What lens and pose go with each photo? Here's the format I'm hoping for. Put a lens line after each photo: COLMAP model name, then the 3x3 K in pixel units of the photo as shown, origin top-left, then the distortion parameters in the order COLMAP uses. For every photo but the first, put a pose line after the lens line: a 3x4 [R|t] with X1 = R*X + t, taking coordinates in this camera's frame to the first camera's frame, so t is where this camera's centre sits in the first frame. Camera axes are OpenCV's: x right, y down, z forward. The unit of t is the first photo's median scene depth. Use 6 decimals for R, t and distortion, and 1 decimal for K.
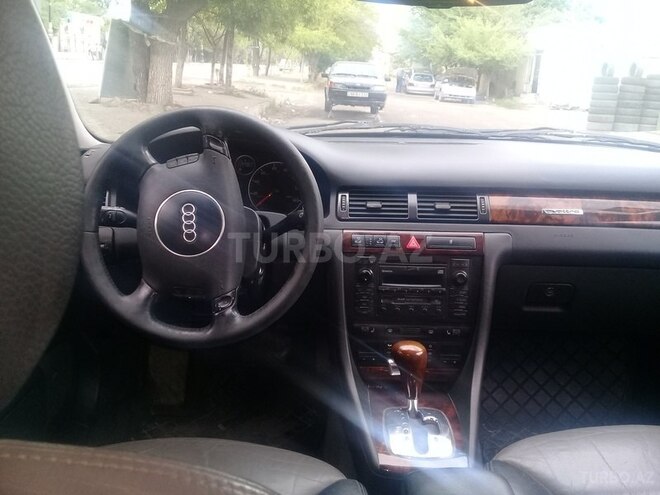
lens RADIAL K [[594.8, 0, 335.9], [0, 594.8, 246.0], [0, 0, 1]] dist [0.061554, -0.067512]
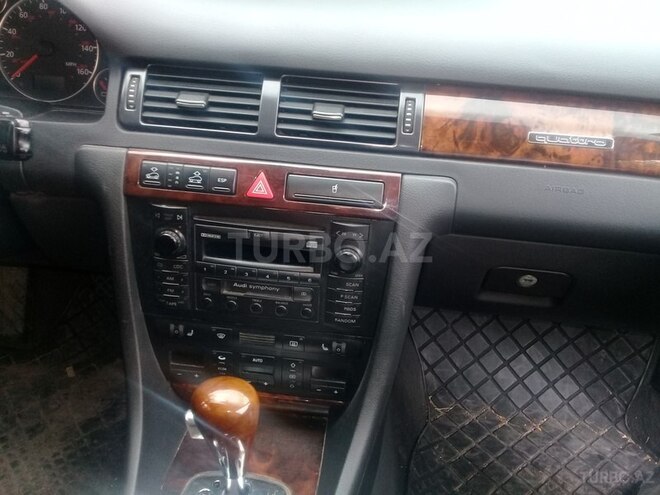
lens RADIAL K [[594.8, 0, 335.0], [0, 594.8, 241.5], [0, 0, 1]] dist [0.061554, -0.067512]
pose [[0.995586, 0.071664, -0.060601, 0.219804], [-0.051219, 0.955955, 0.289010, -0.105959], [0.078643, -0.284631, 0.955406, 0.491854]]
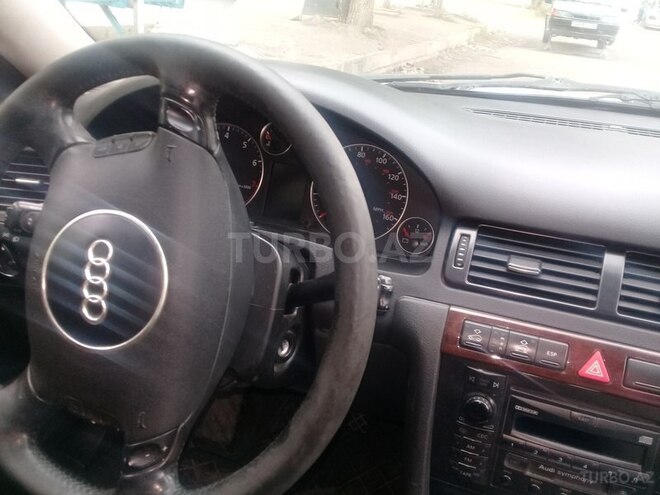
lens RADIAL K [[594.8, 0, 335.1], [0, 594.8, 246.9], [0, 0, 1]] dist [0.061554, -0.067512]
pose [[0.942359, 0.168563, -0.289042, 0.056524], [-0.133957, 0.981647, 0.135739, -0.128011], [0.306618, -0.089196, 0.947644, 0.488455]]
